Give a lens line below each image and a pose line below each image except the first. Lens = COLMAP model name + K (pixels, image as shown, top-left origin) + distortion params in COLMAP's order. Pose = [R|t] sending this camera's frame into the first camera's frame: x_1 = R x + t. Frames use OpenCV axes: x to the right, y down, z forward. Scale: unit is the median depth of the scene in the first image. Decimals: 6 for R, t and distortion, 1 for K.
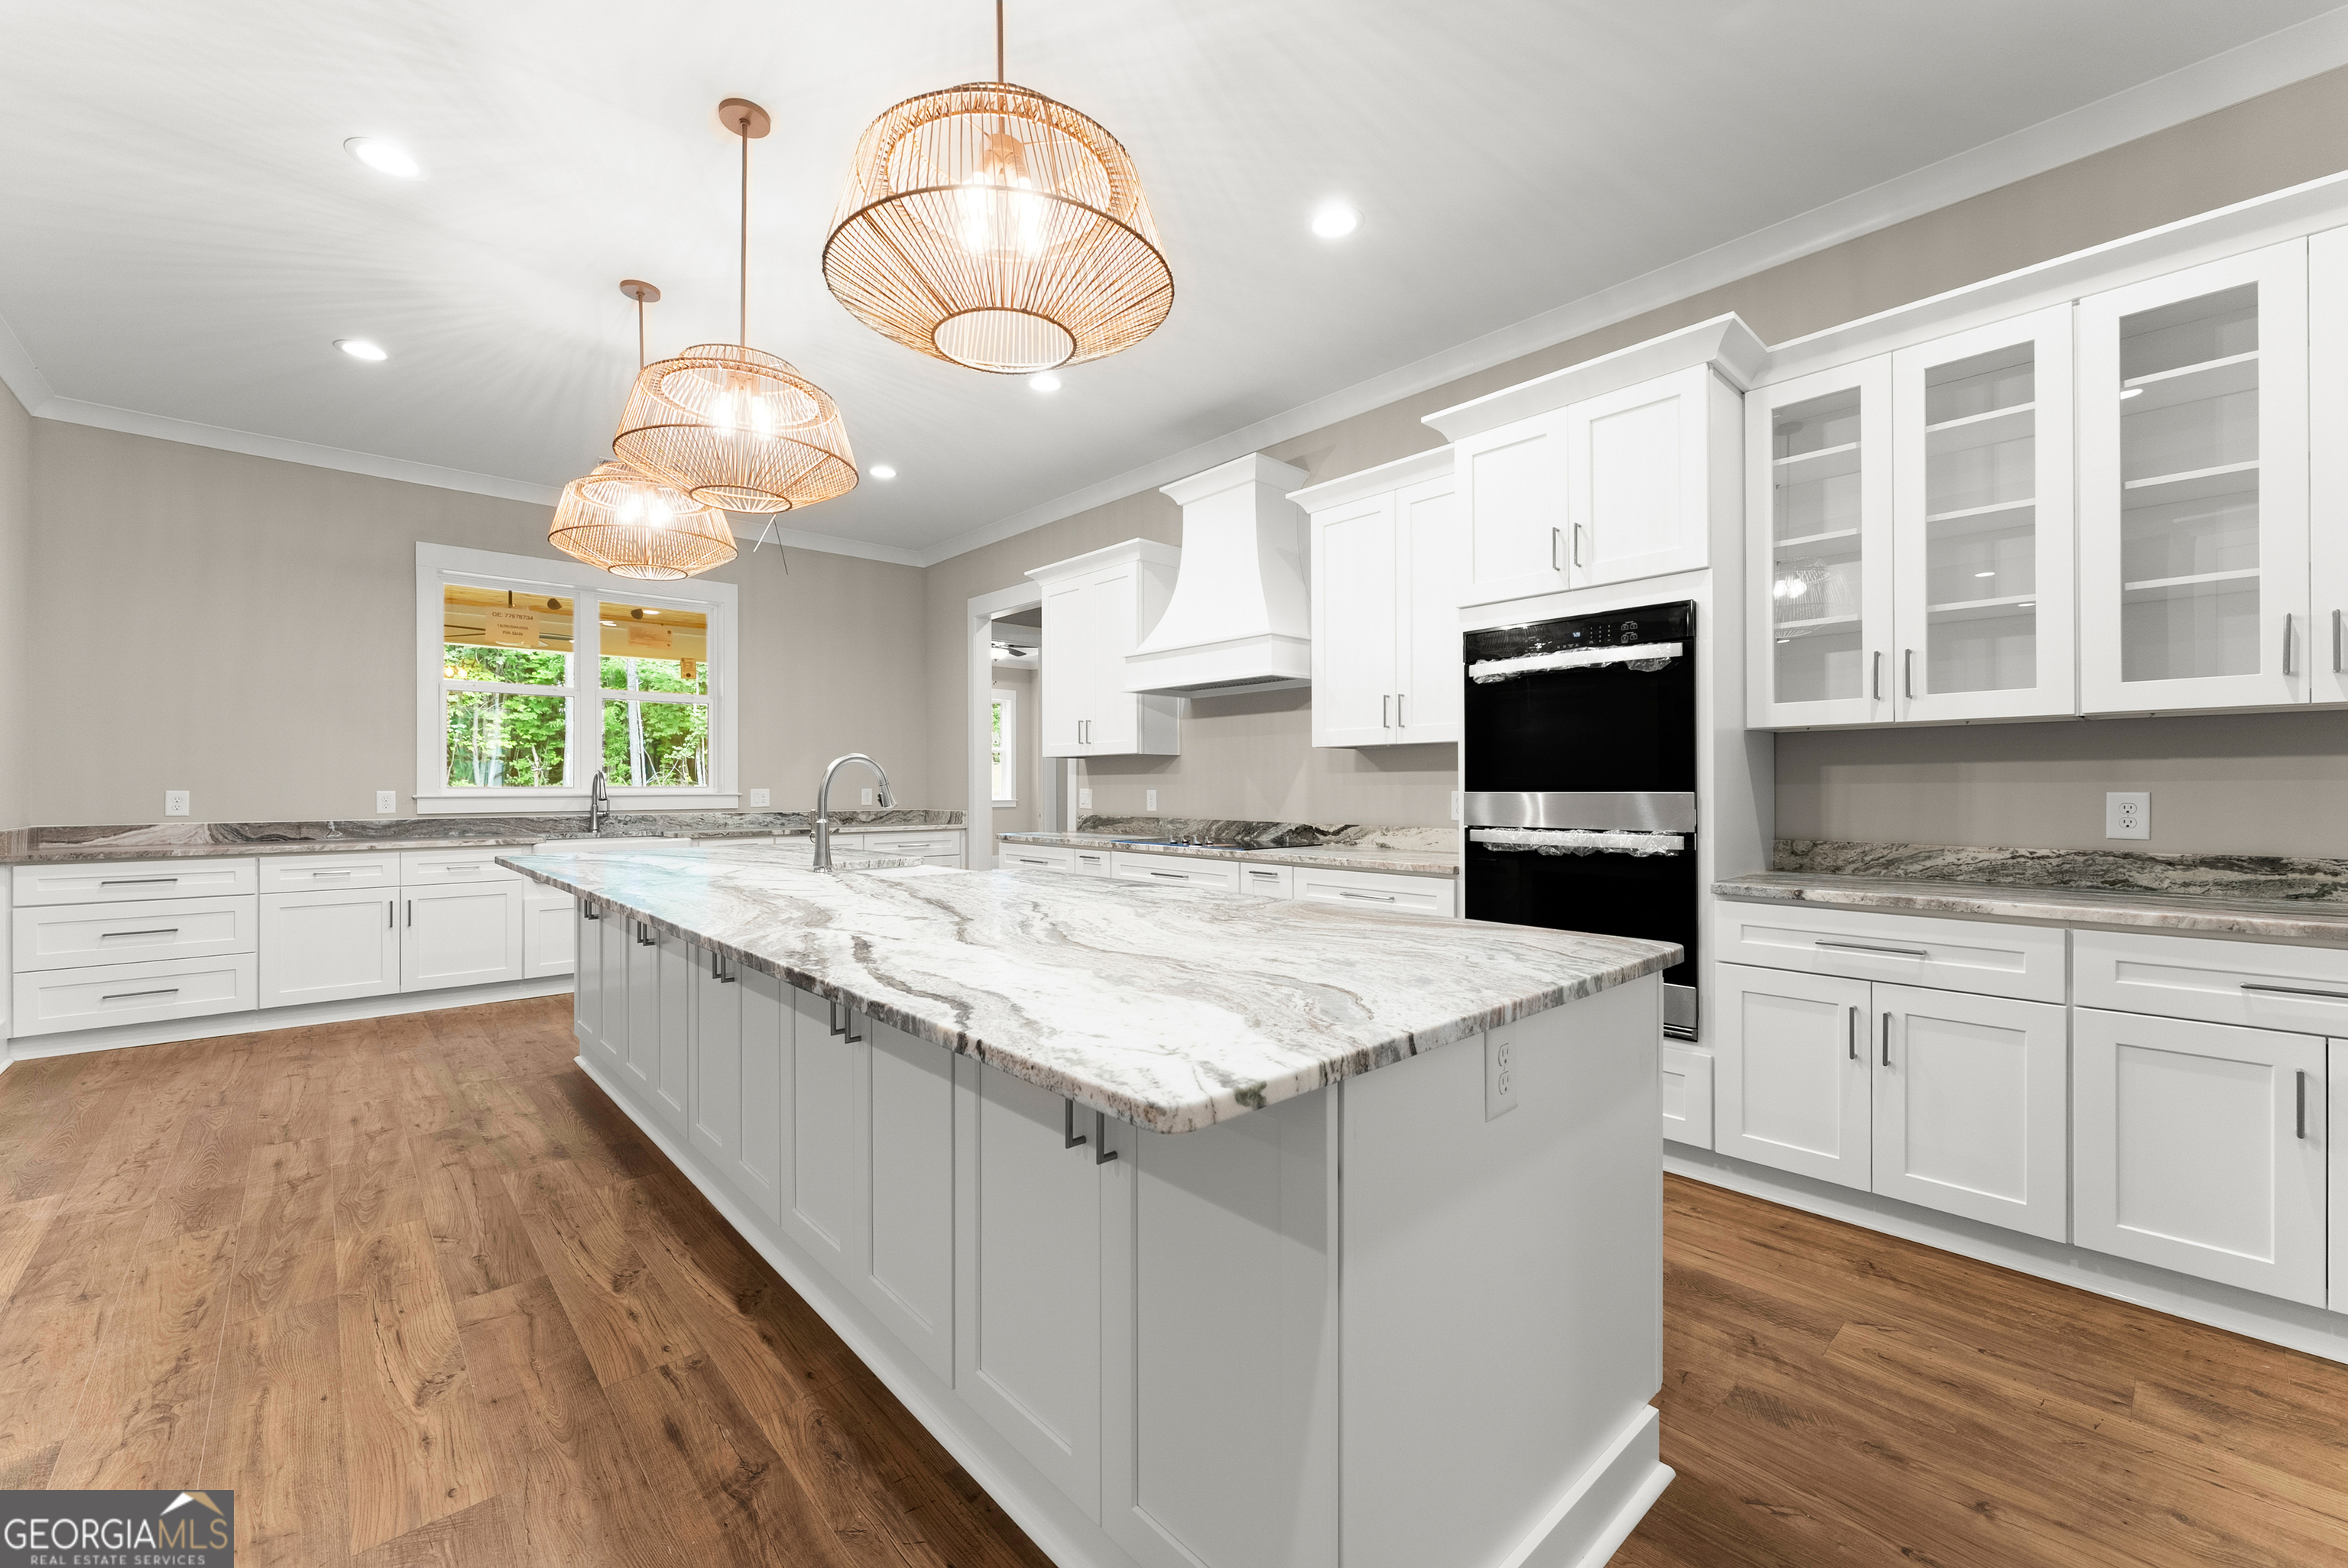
lens RADIAL K [[958.3, 0, 1180.0], [0, 958.3, 784.8], [0, 0, 1]] dist [-0.001423, -0.000441]
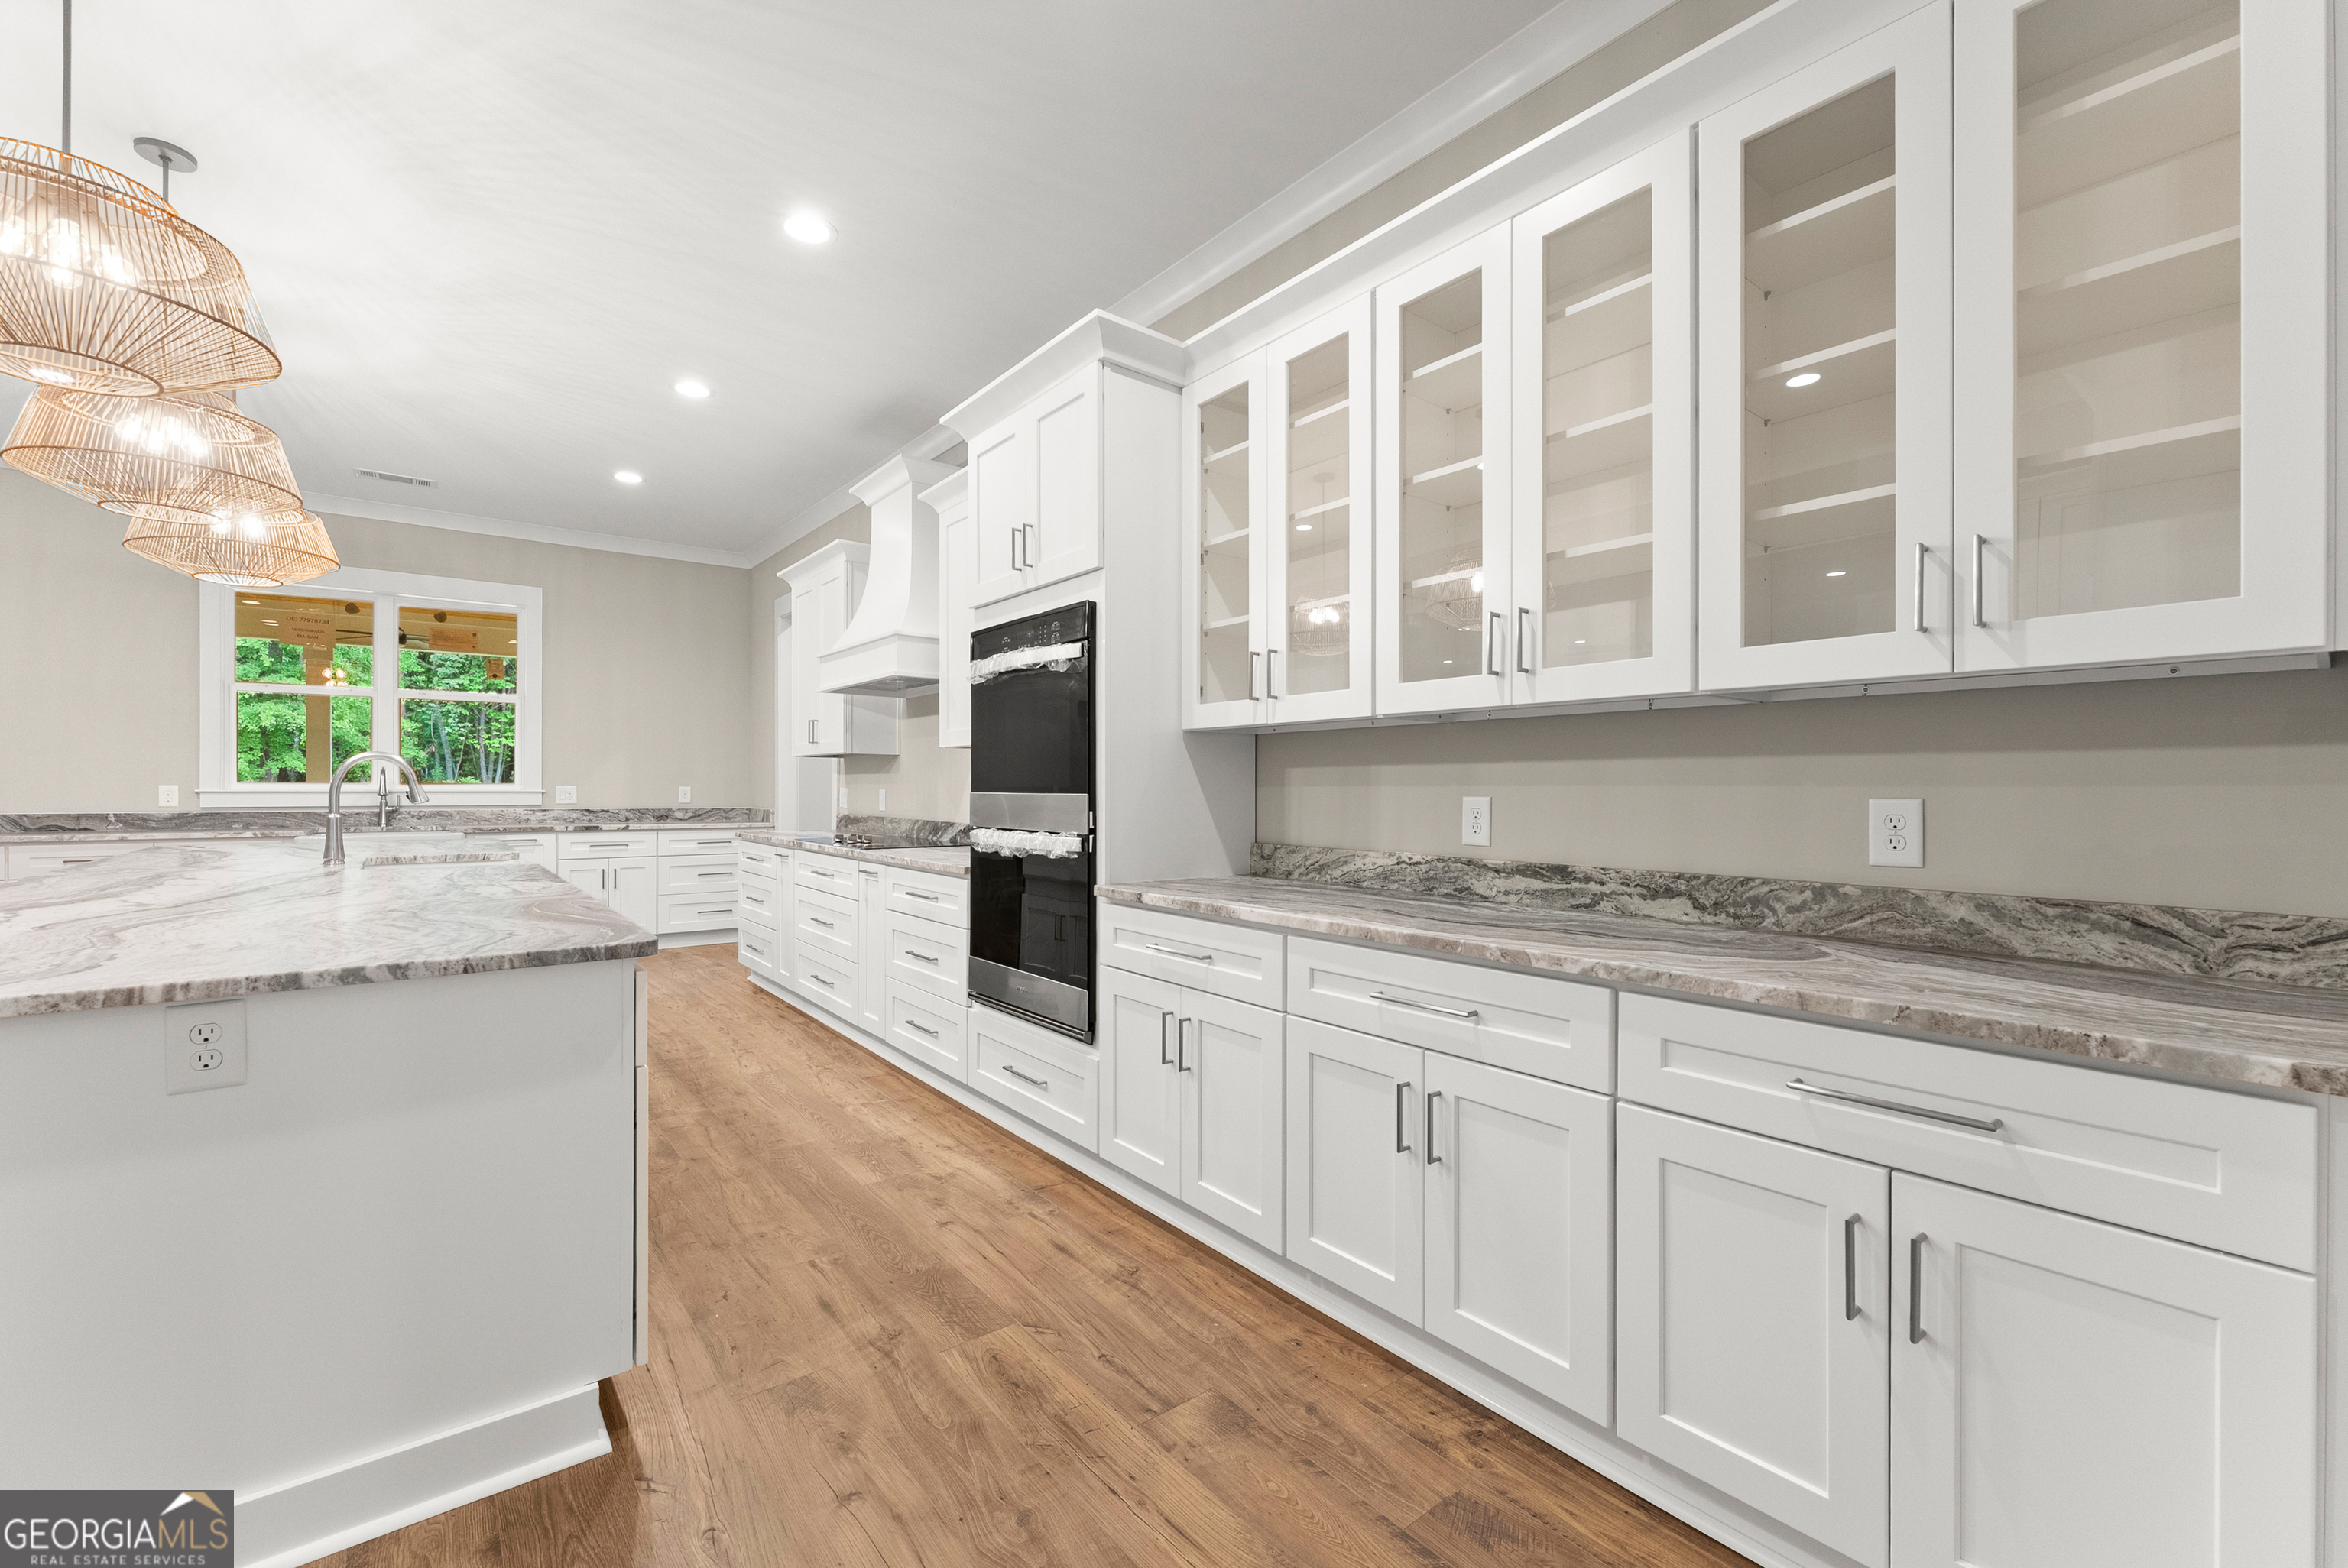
lens RADIAL K [[958.3, 0, 1180.4], [0, 958.3, 794.7], [0, 0, 1]] dist [-0.001423, -0.000441]
pose [[0.997973, 0.007684, -0.063171, 0.656708], [-0.007170, 0.999939, 0.008362, -0.000595], [0.063231, -0.007892, 0.997968, 0.010122]]
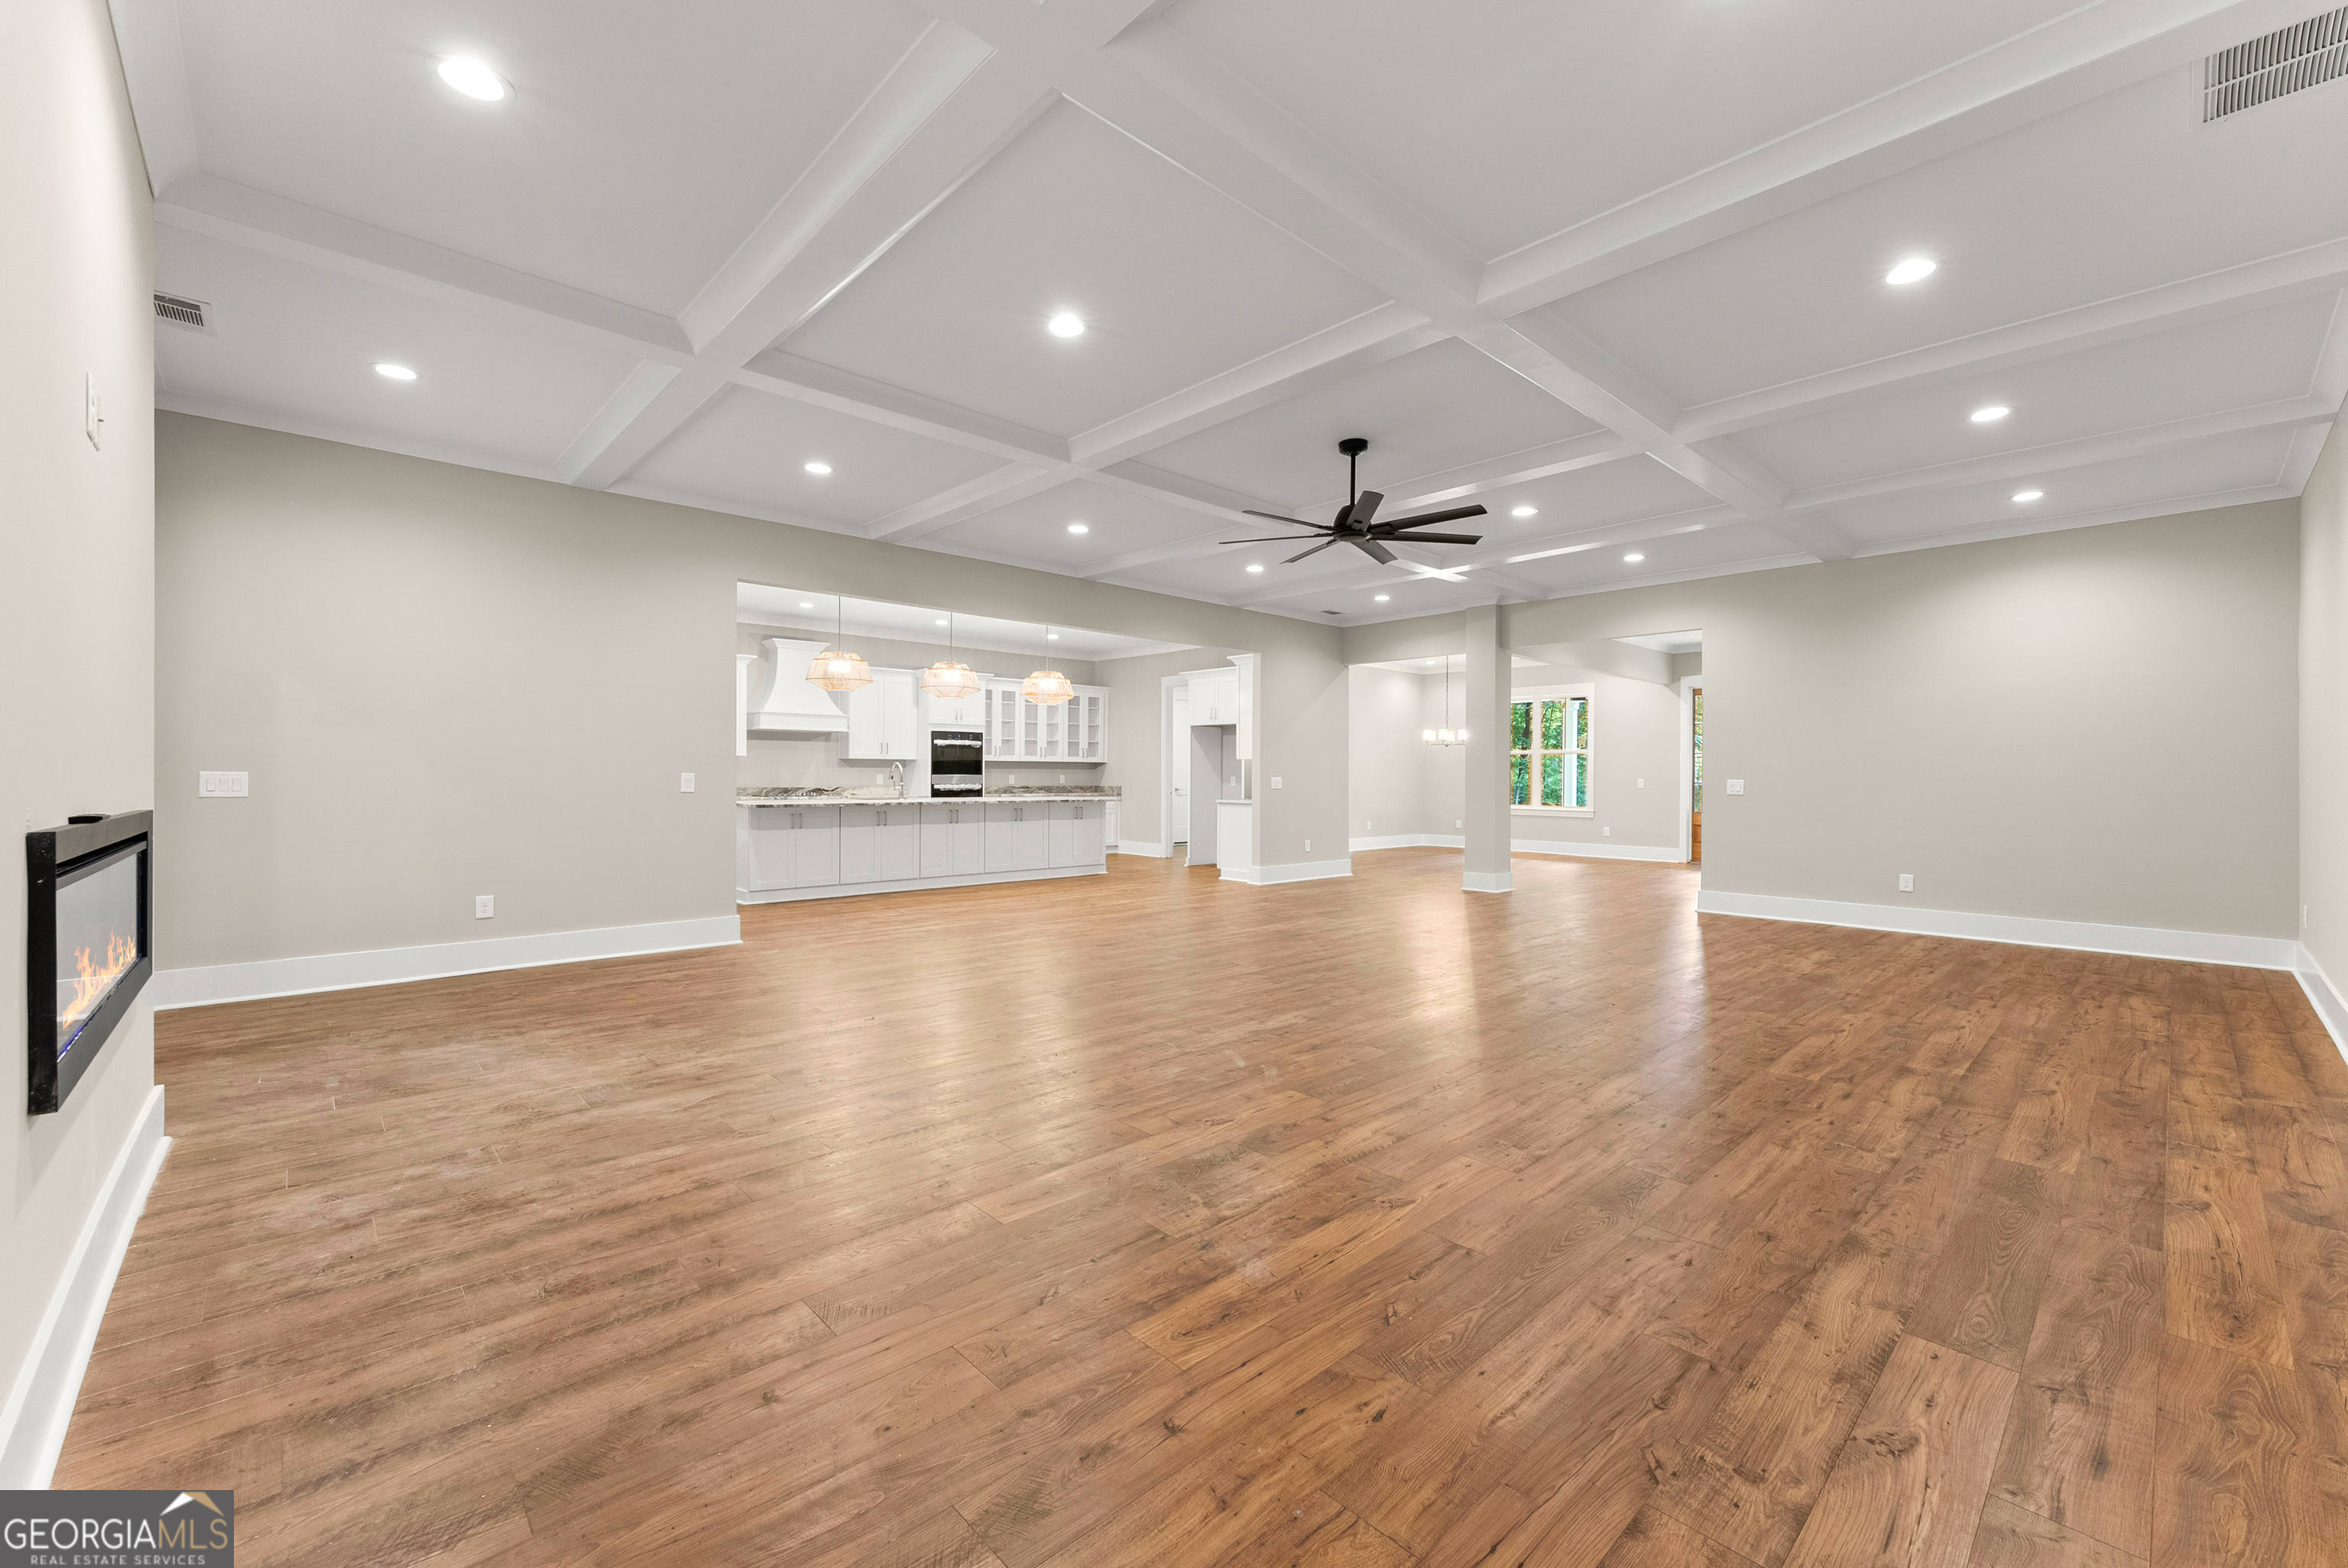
lens RADIAL K [[958.3, 0, 1178.1], [0, 958.3, 776.8], [0, 0, 1]] dist [-0.001423, -0.000441]
pose [[-0.025952, -0.000151, 0.999663, -3.770061], [-0.008191, 0.999966, -0.000061, 0.007834], [-0.999630, -0.008189, -0.025952, 0.185693]]
